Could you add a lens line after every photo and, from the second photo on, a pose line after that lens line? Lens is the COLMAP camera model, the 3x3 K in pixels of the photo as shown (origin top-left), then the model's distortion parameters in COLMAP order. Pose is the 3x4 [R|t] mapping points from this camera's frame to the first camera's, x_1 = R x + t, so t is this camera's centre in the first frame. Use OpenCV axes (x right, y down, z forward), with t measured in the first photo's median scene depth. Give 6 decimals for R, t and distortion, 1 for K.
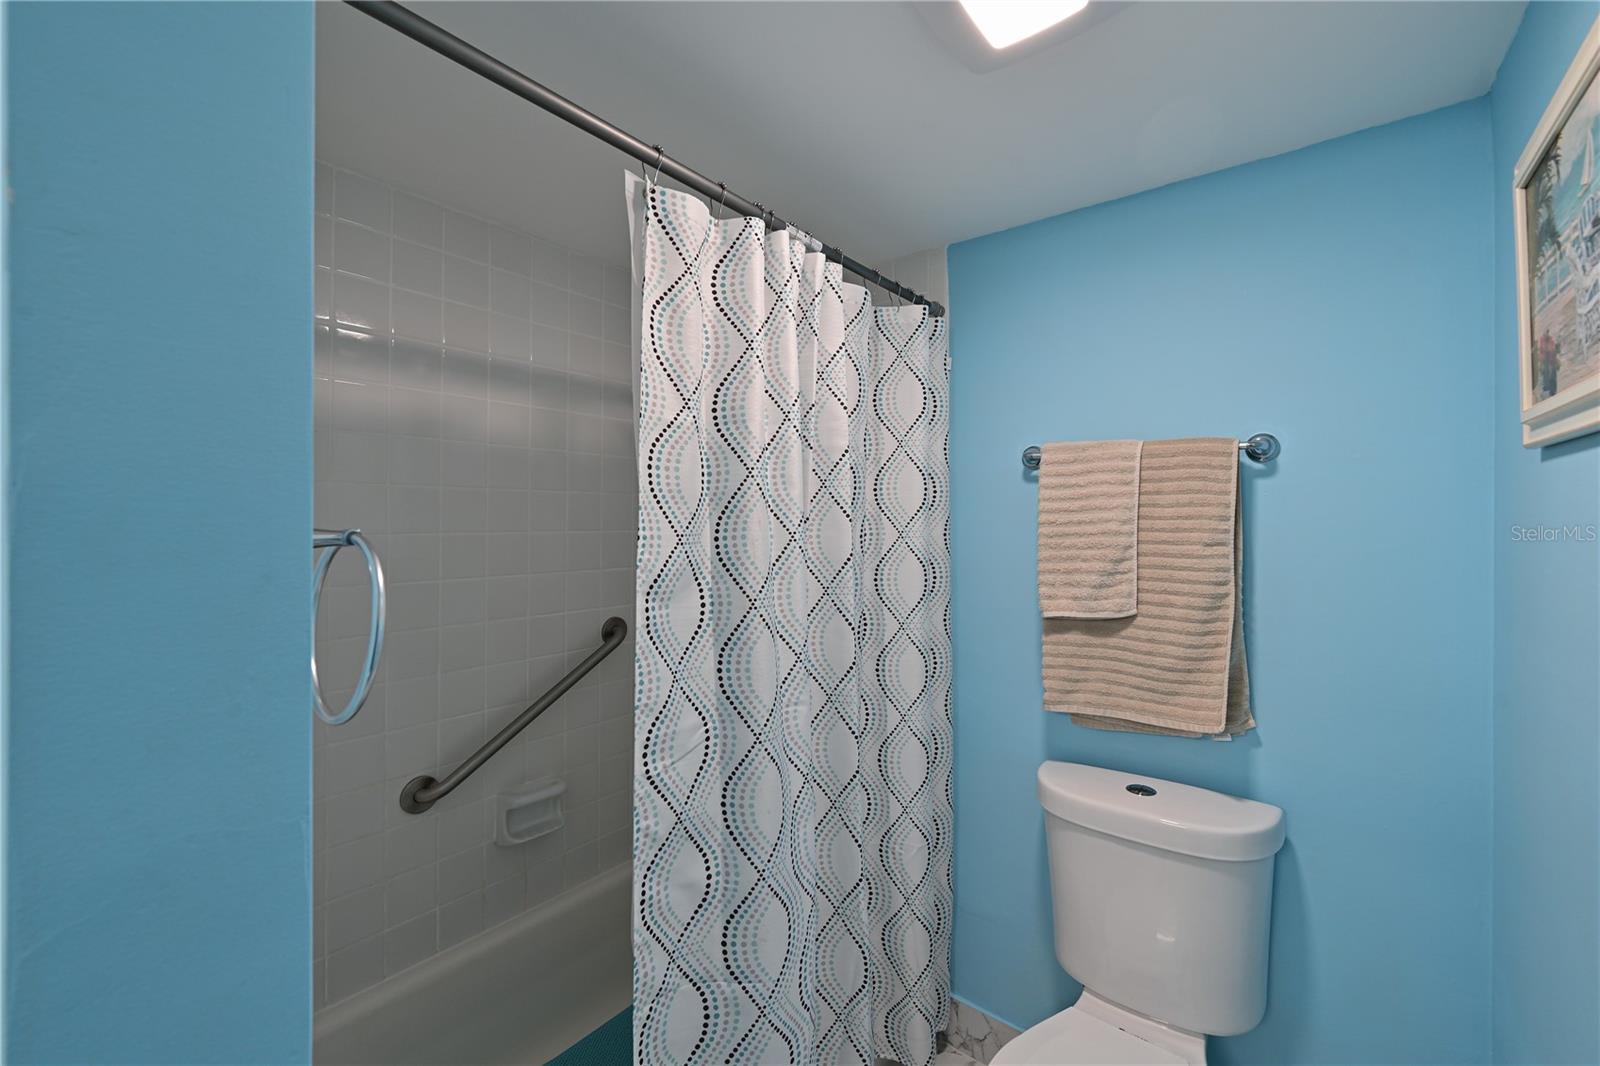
lens RADIAL K [[649.3, 0, 797.3], [0, 649.3, 533.4], [0, 0, 1]] dist [-0.000044, 0.000170]
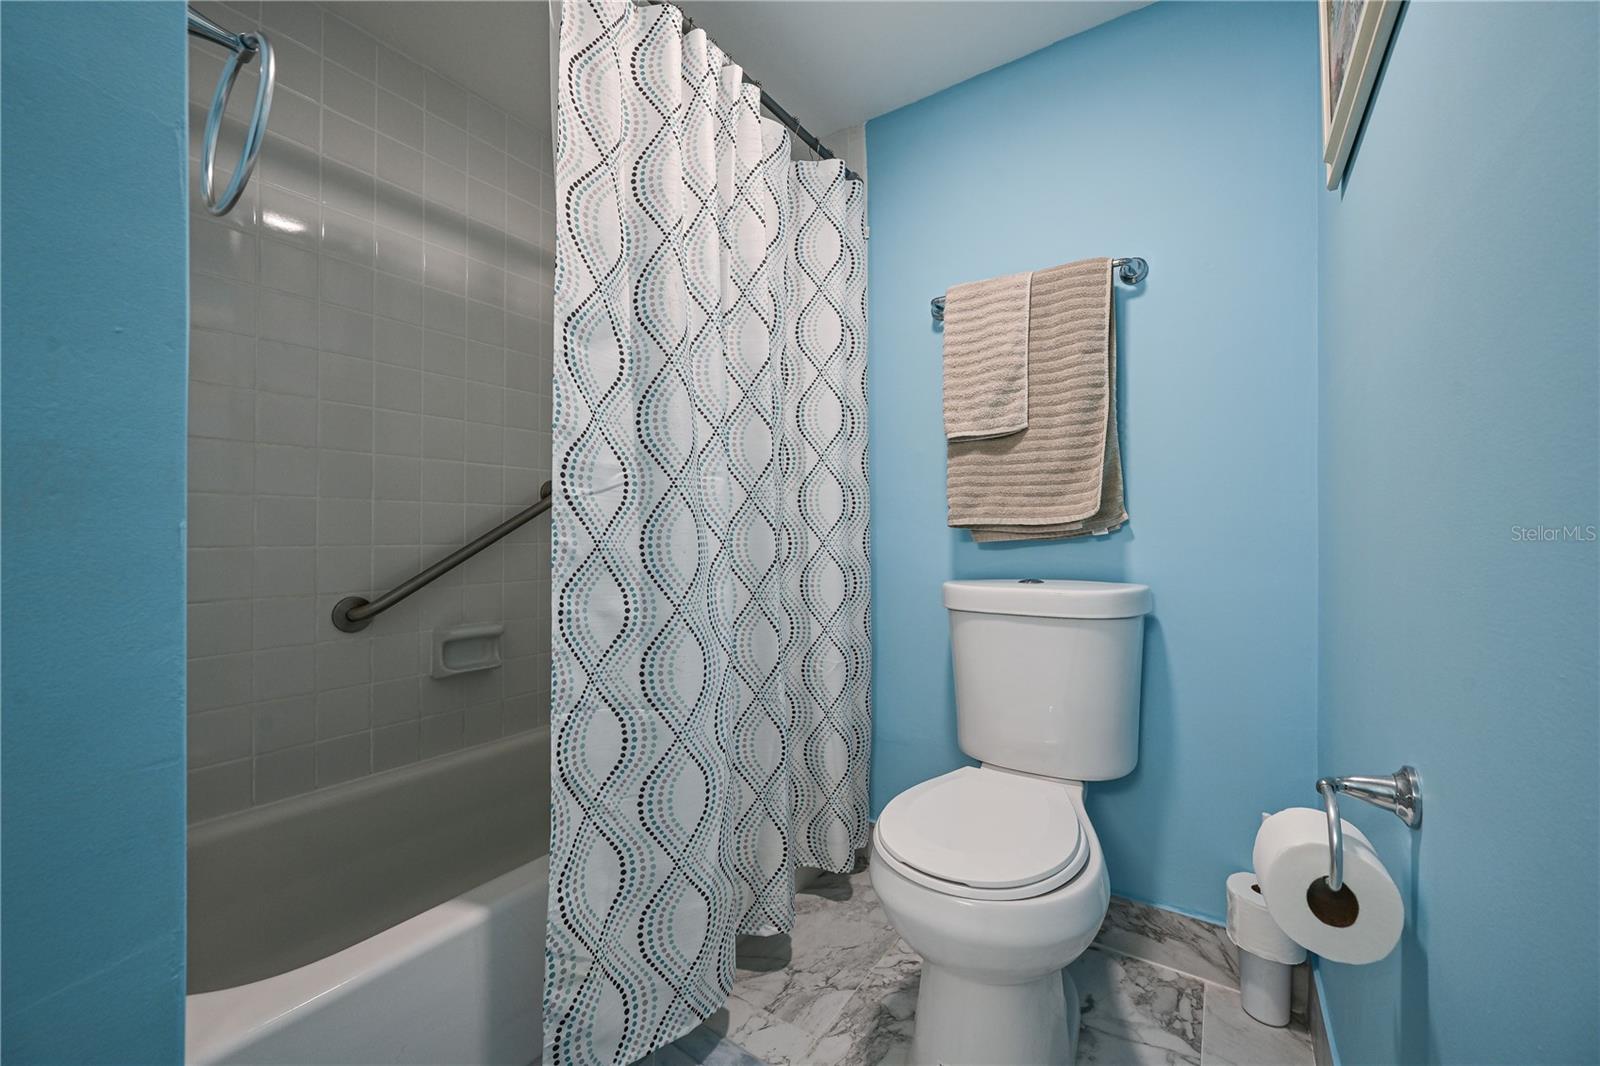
lens RADIAL K [[620.0, 0, 796.9], [0, 620.0, 535.7], [0, 0, 1]] dist [-0.000265, 0.000159]
pose [[0.997441, -0.000648, 0.071486, 0.067383], [0.000762, 0.999998, -0.001562, 0.395861], [-0.071484, 0.001613, 0.997440, -0.037214]]
